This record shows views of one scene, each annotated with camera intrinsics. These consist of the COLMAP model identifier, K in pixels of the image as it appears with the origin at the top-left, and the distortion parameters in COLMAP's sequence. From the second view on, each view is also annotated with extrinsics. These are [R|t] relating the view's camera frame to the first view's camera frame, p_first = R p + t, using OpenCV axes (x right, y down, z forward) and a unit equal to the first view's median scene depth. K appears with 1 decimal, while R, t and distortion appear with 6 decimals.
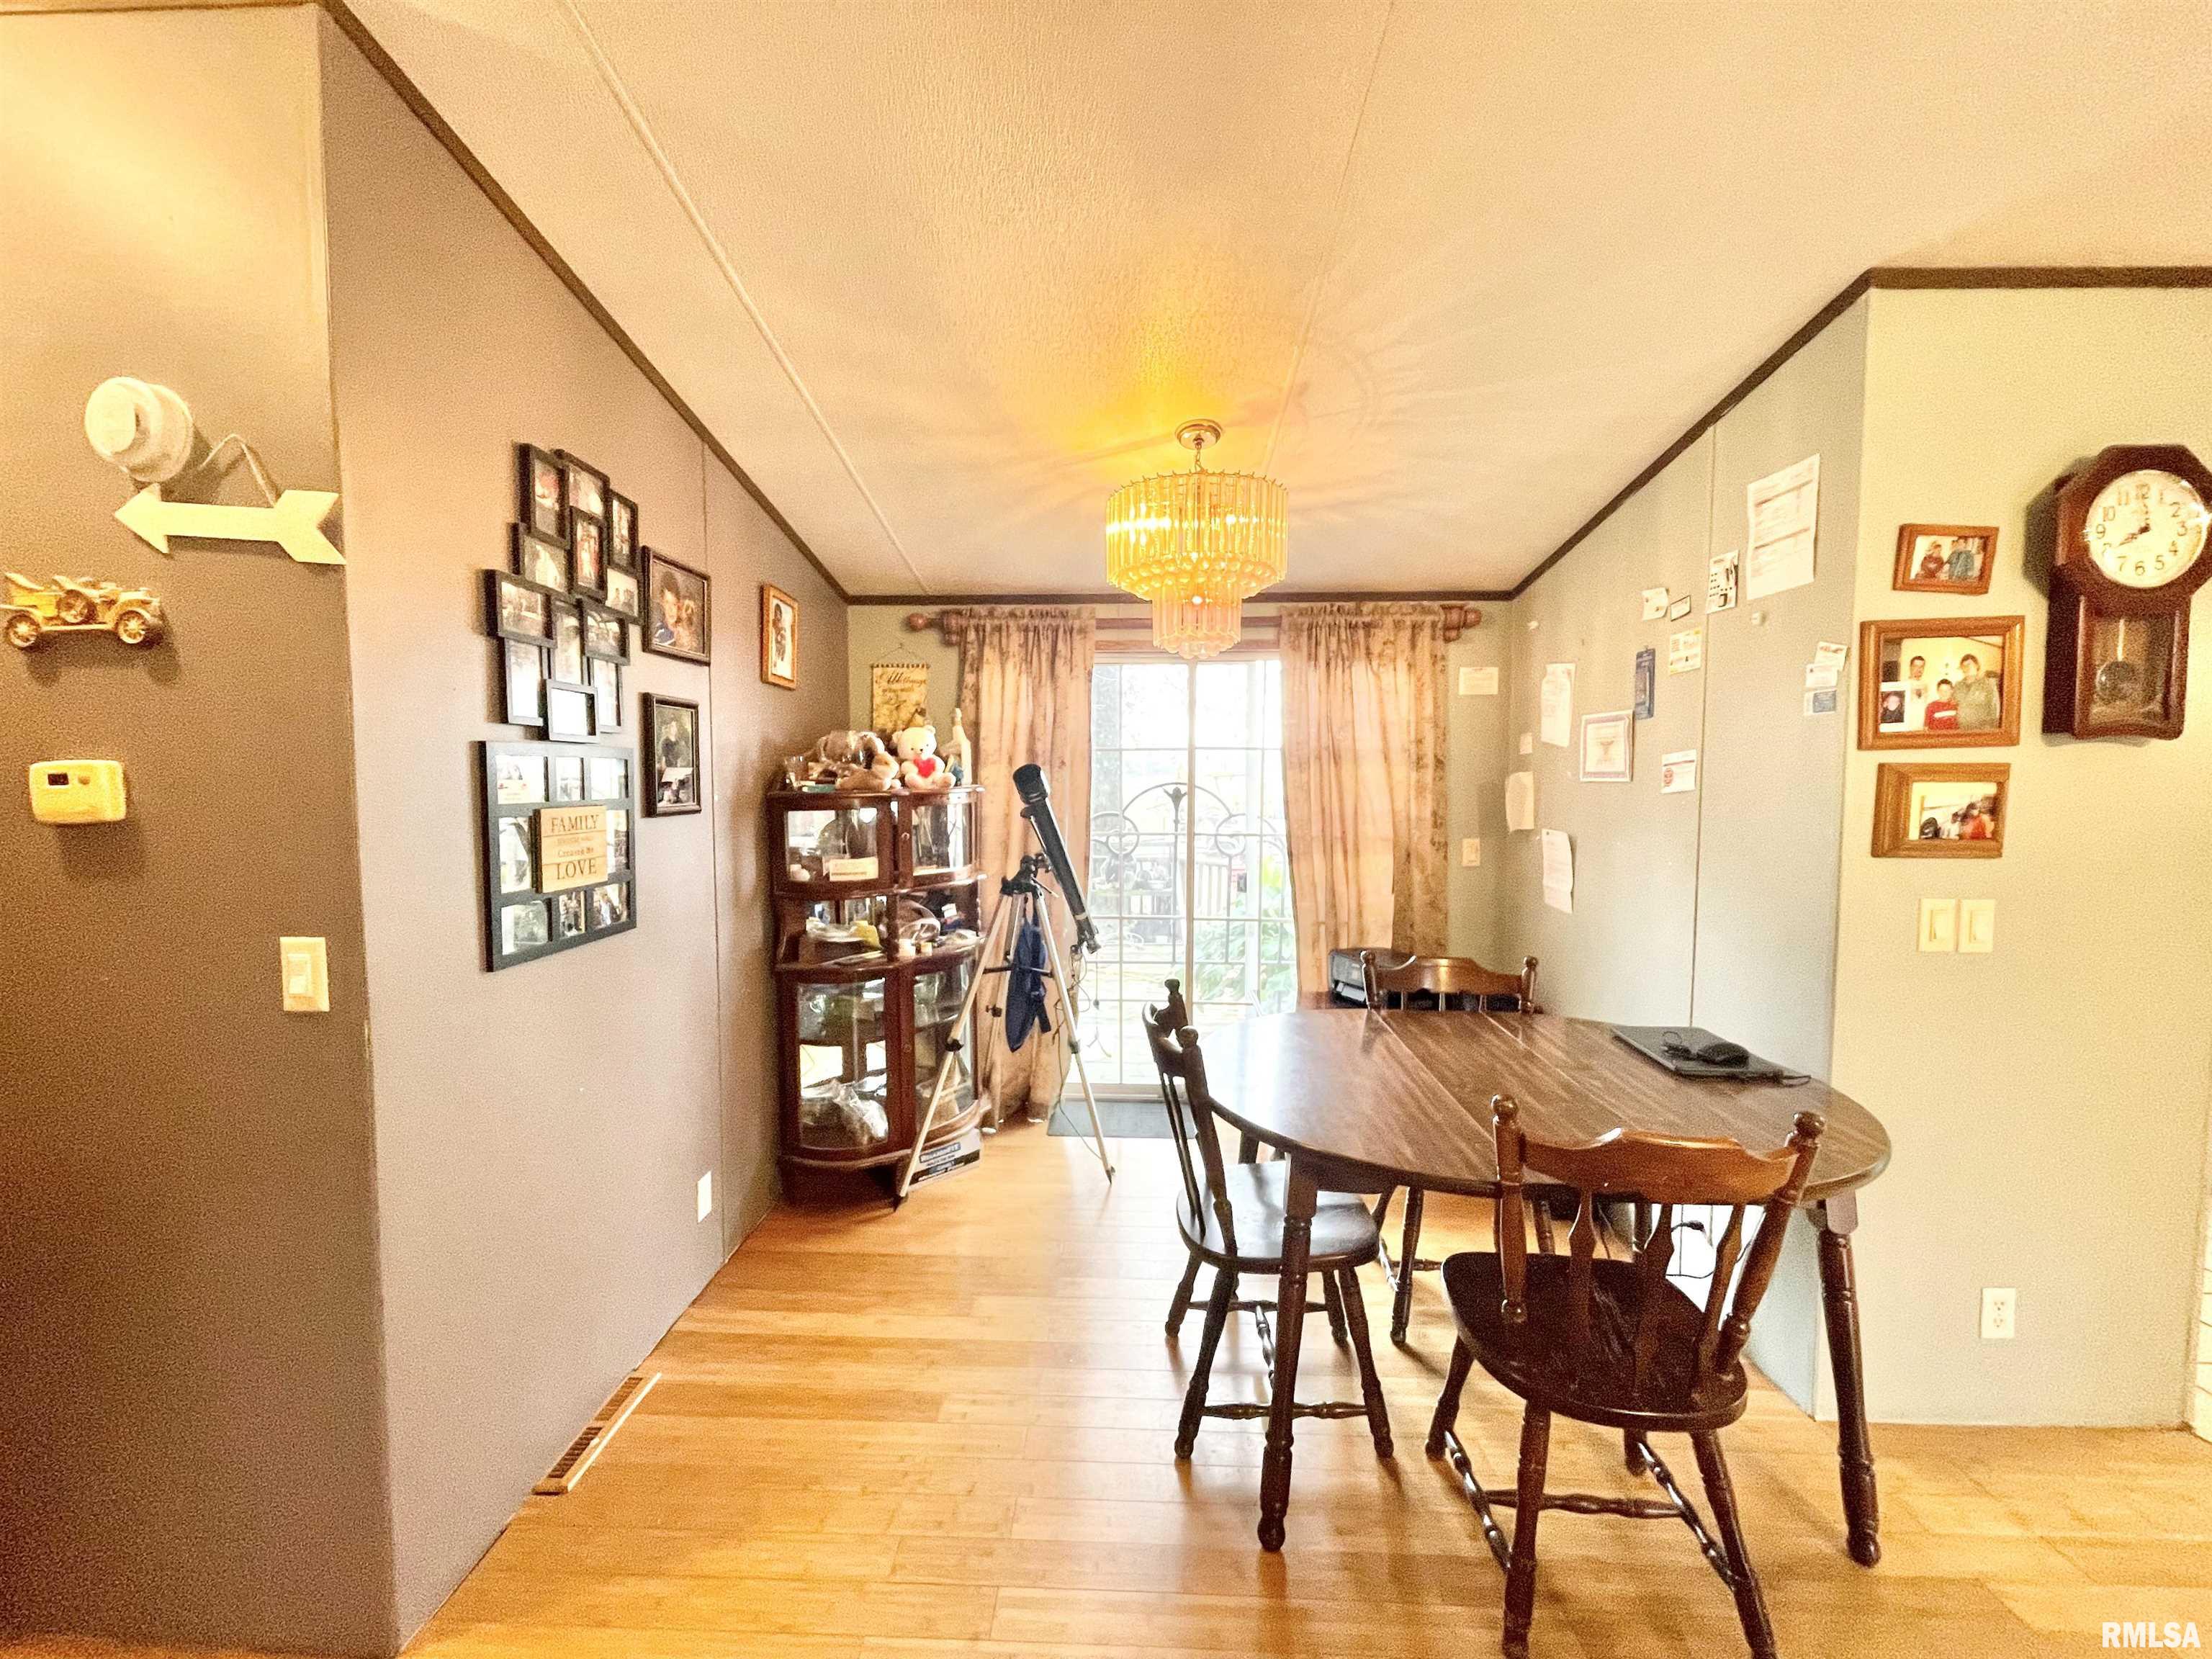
lens RADIAL K [[896.2, 0, 1101.6], [0, 896.2, 828.8], [0, 0, 1]] dist [-0.004125, 0.000944]
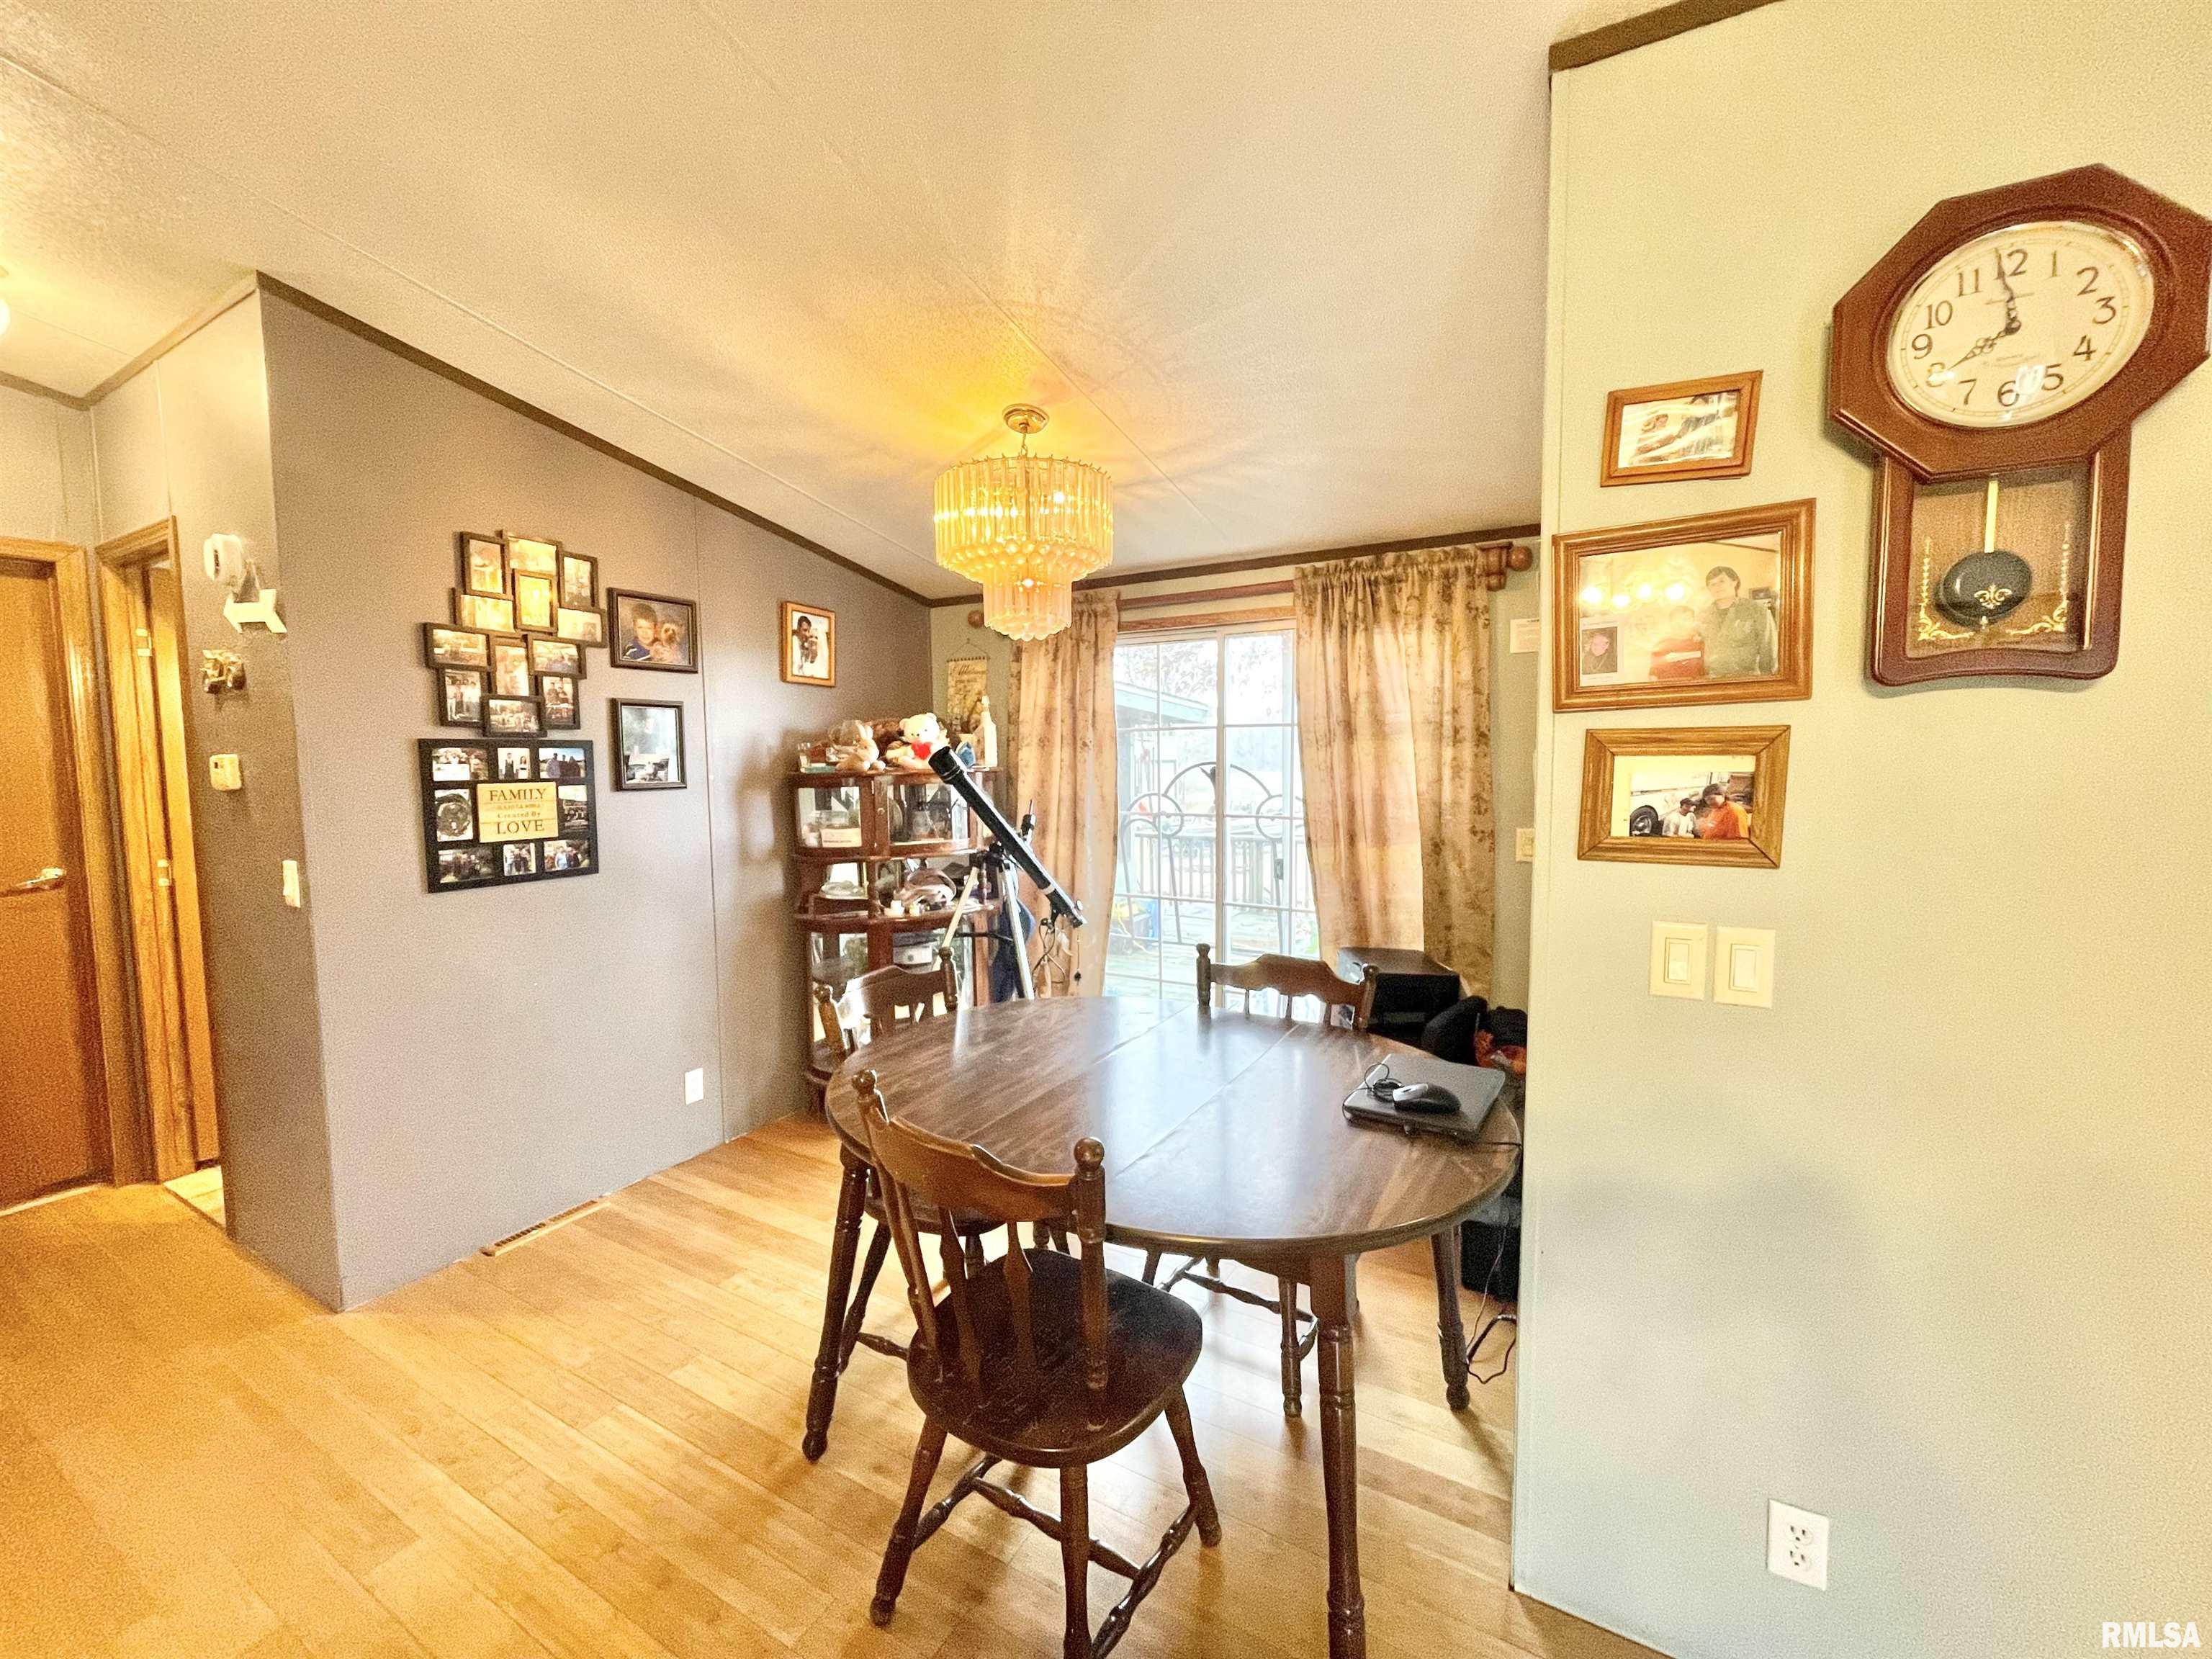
lens RADIAL K [[896.2, 0, 1094.6], [0, 896.2, 828.5], [0, 0, 1]] dist [-0.004125, 0.000944]
pose [[0.884724, 0.027765, -0.465287, 0.833203], [-0.017862, 0.999511, 0.025680, -0.004685], [0.465772, -0.014409, 0.884787, 0.165573]]
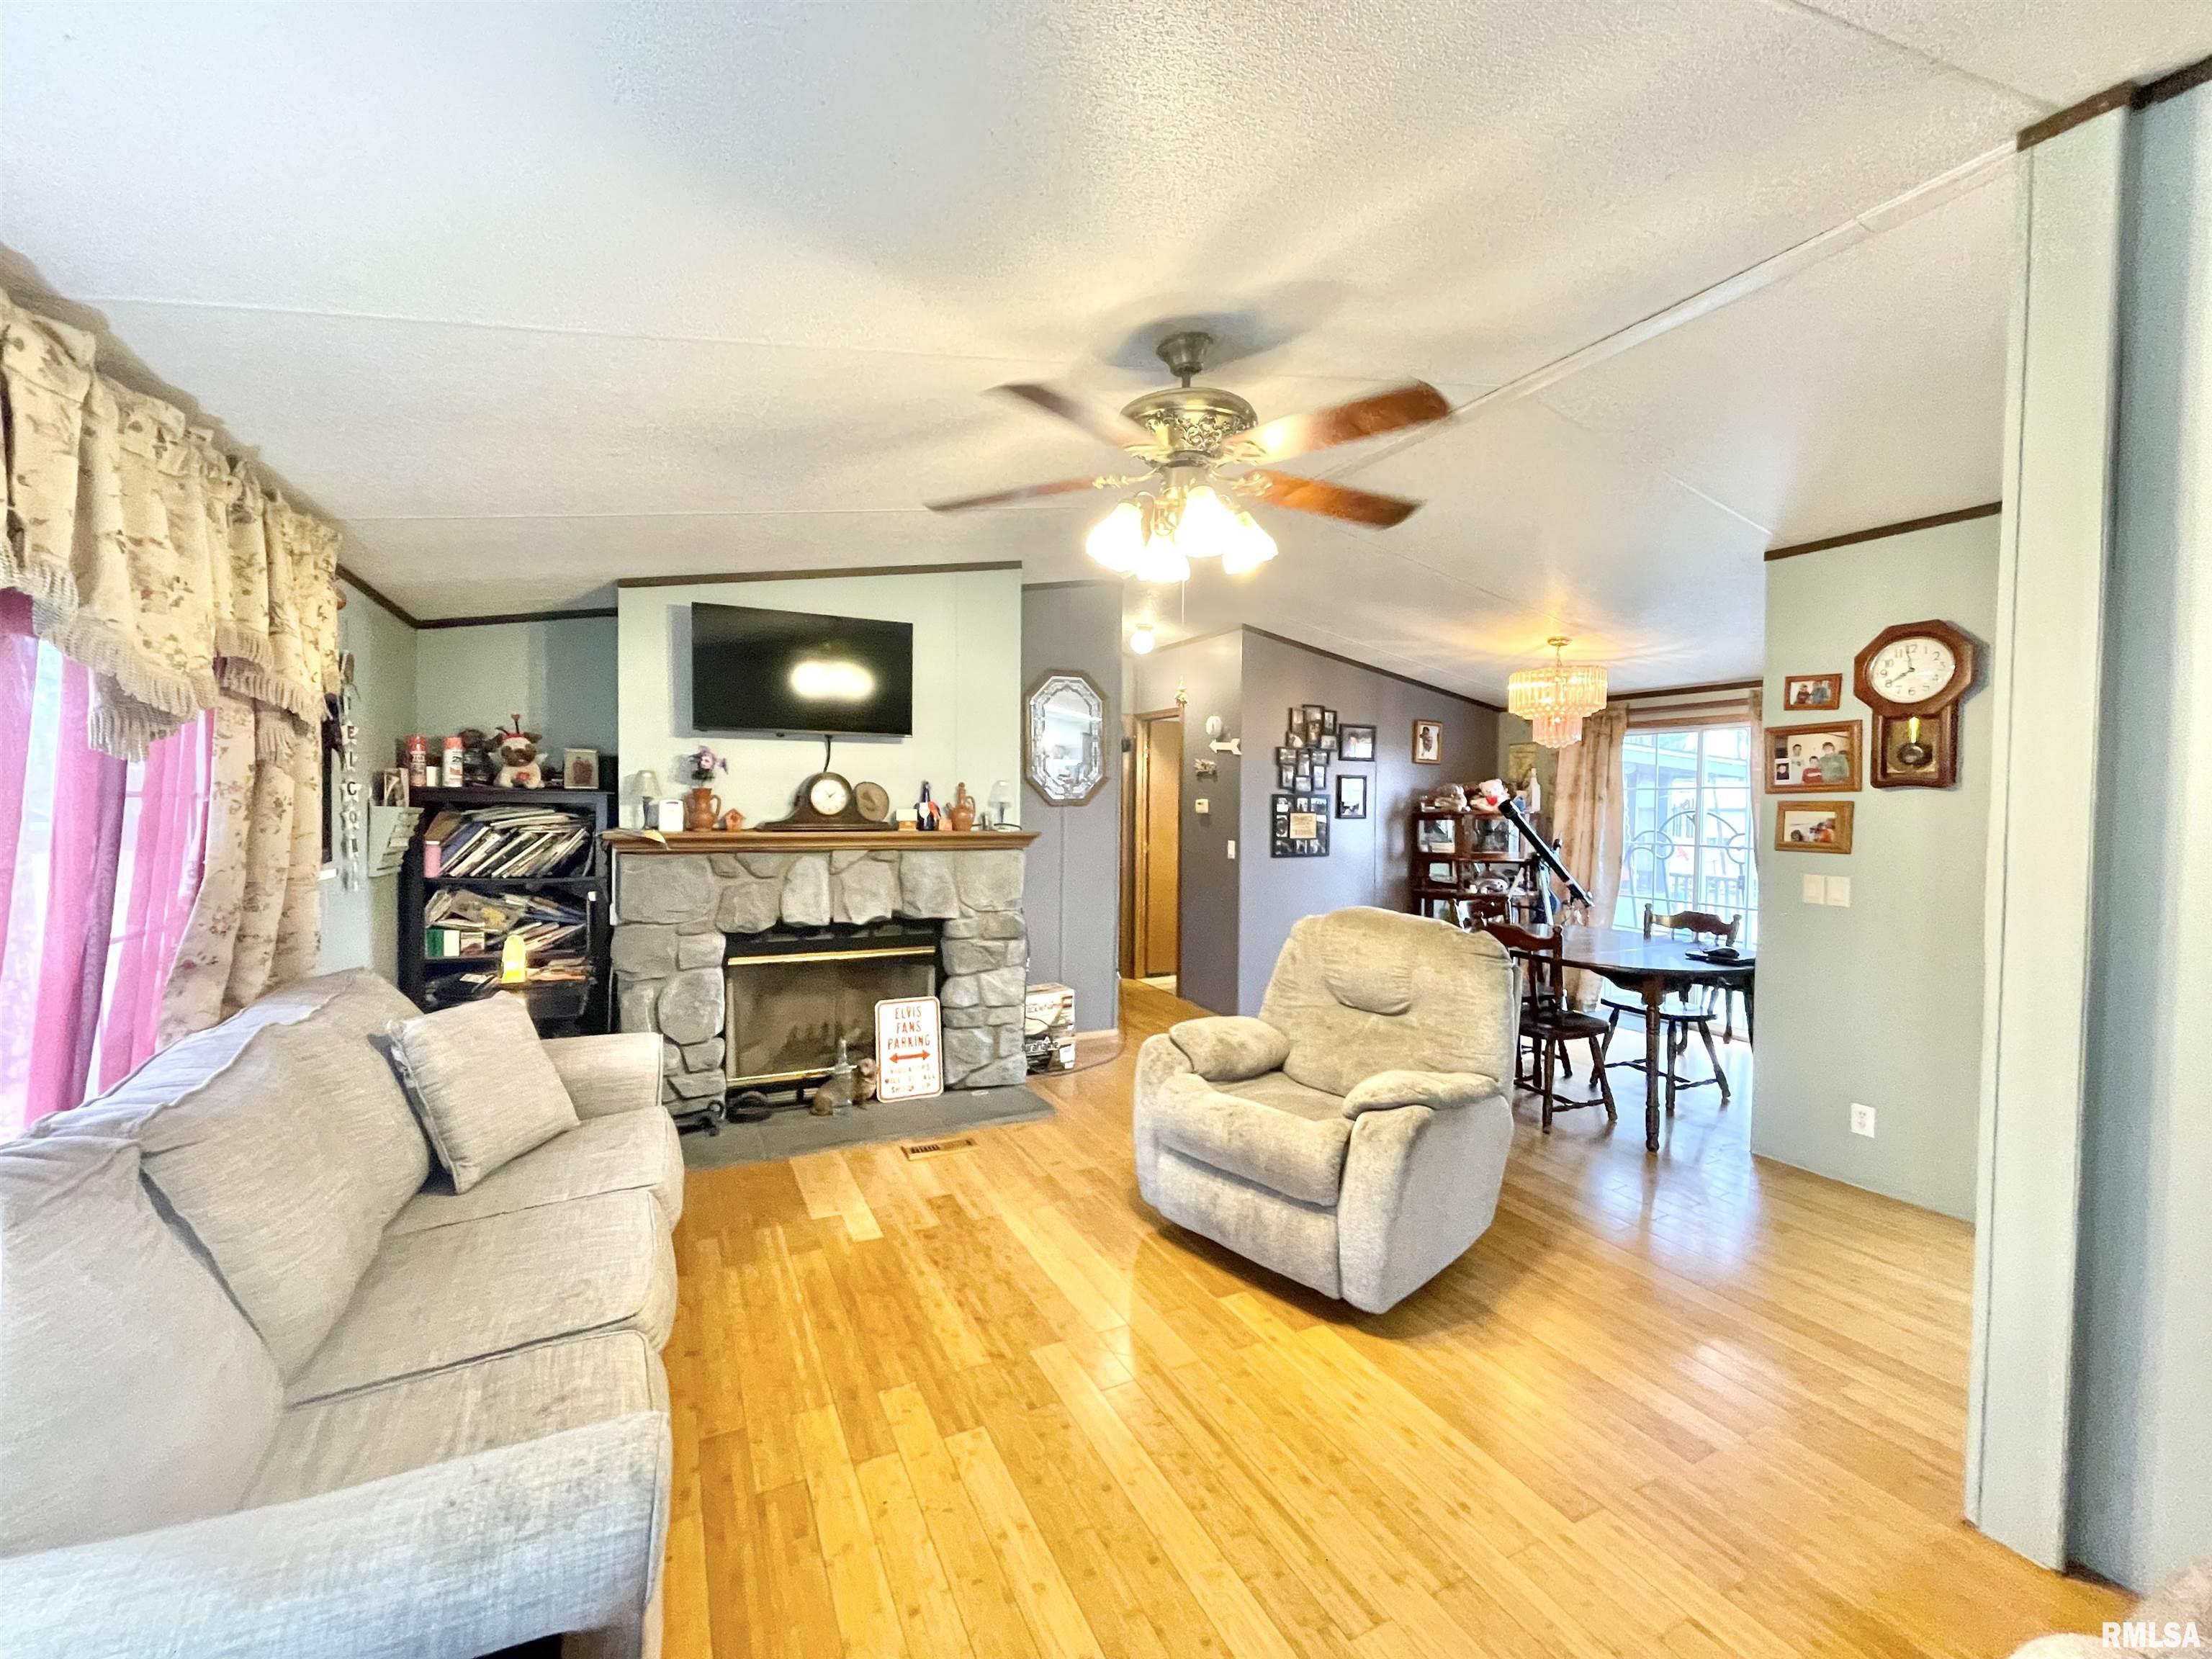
lens RADIAL K [[896.2, 0, 1090.2], [0, 896.2, 829.7], [0, 0, 1]] dist [-0.004125, 0.000944]
pose [[0.478216, 0.031512, -0.877677, 1.787371], [-0.058388, 0.998286, 0.004029, 0.063810], [0.876299, 0.049319, 0.479237, -1.158123]]
